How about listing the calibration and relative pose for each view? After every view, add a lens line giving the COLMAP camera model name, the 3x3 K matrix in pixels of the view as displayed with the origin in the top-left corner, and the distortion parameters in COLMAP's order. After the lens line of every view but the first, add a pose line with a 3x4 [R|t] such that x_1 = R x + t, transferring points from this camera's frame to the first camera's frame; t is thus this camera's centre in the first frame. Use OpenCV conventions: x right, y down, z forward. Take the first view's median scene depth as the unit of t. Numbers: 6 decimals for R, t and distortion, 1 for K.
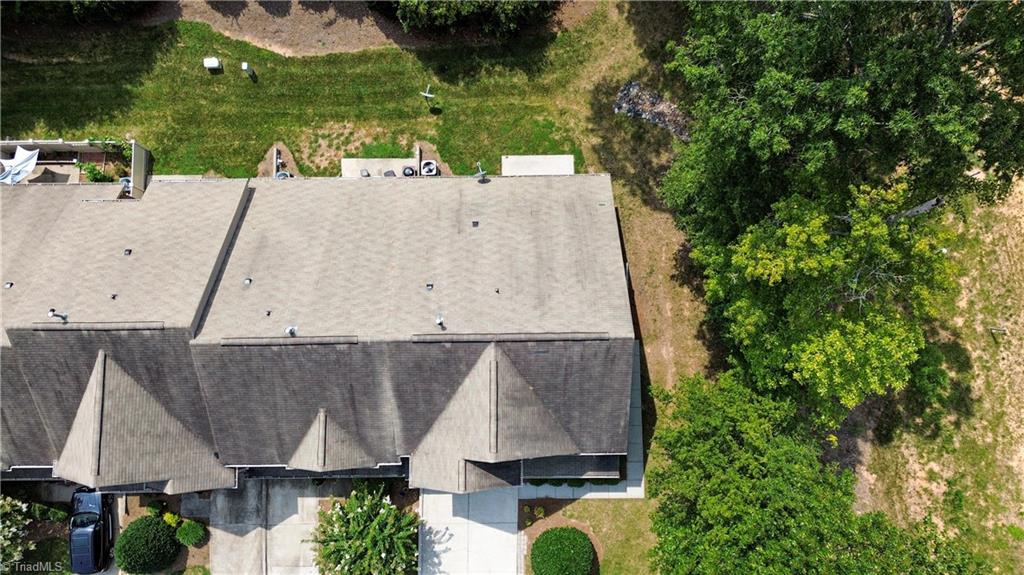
lens RADIAL K [[724.6, 0, 512.0], [0, 724.6, 287.5], [0, 0, 1]] dist [0.026017, -0.004620]
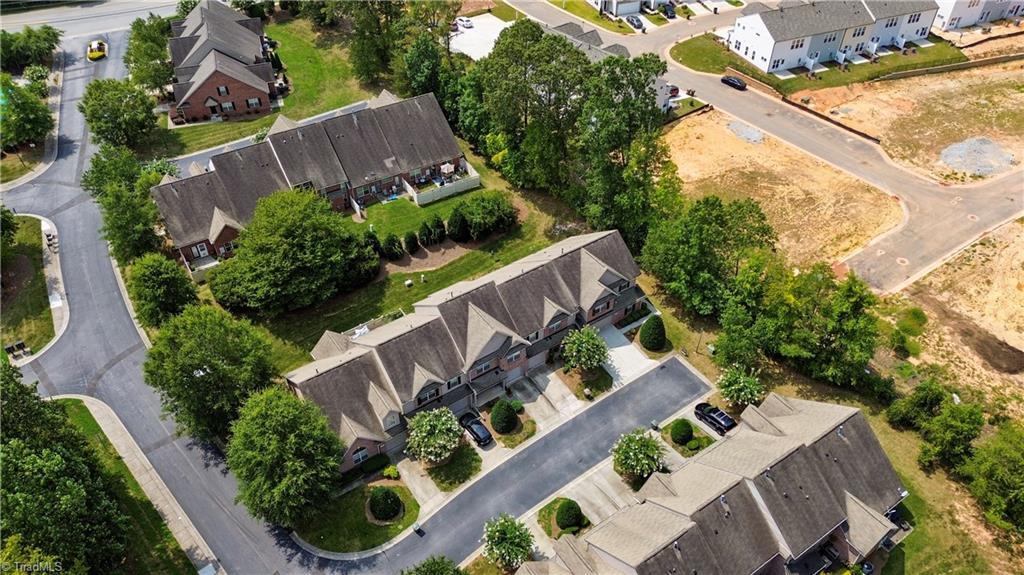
lens RADIAL K [[724.6, 0, 512.0], [0, 724.6, 287.5], [0, 0, 1]] dist [0.026017, -0.004620]
pose [[0.831746, -0.373200, 0.410999, -1.213580], [0.551527, 0.639986, -0.535010, 1.265822], [-0.063367, 0.671670, 0.738136, -0.829632]]
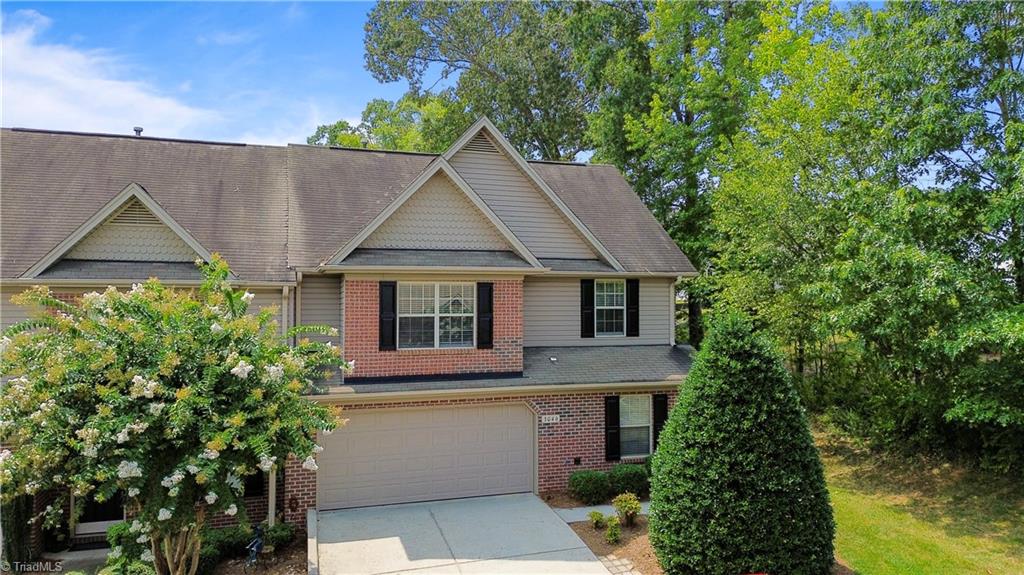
lens RADIAL K [[724.6, 0, 512.0], [0, 724.6, 287.5], [0, 0, 1]] dist [0.026017, -0.004620]
pose [[0.955887, 0.013125, 0.293442, -0.137571], [0.290098, 0.114556, -0.950116, 0.644380], [-0.046086, 0.993330, 0.105695, 0.832148]]
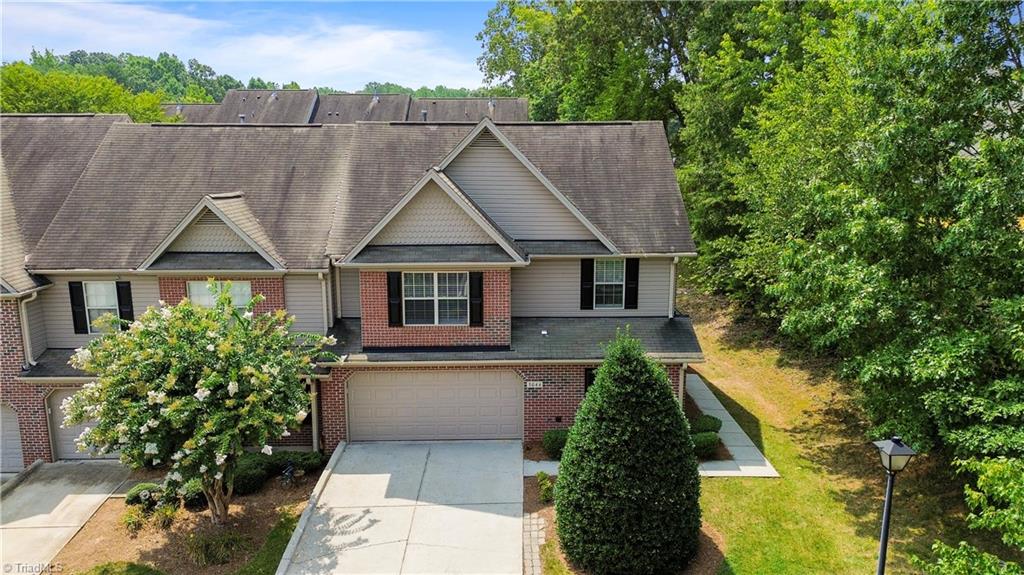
lens RADIAL K [[724.6, 0, 512.0], [0, 724.6, 287.5], [0, 0, 1]] dist [0.026017, -0.004620]
pose [[0.999988, 0.004811, 0.000160, -0.000064], [-0.001384, 0.319304, -0.947651, 0.715596], [-0.004610, 0.947640, 0.319307, 0.722592]]
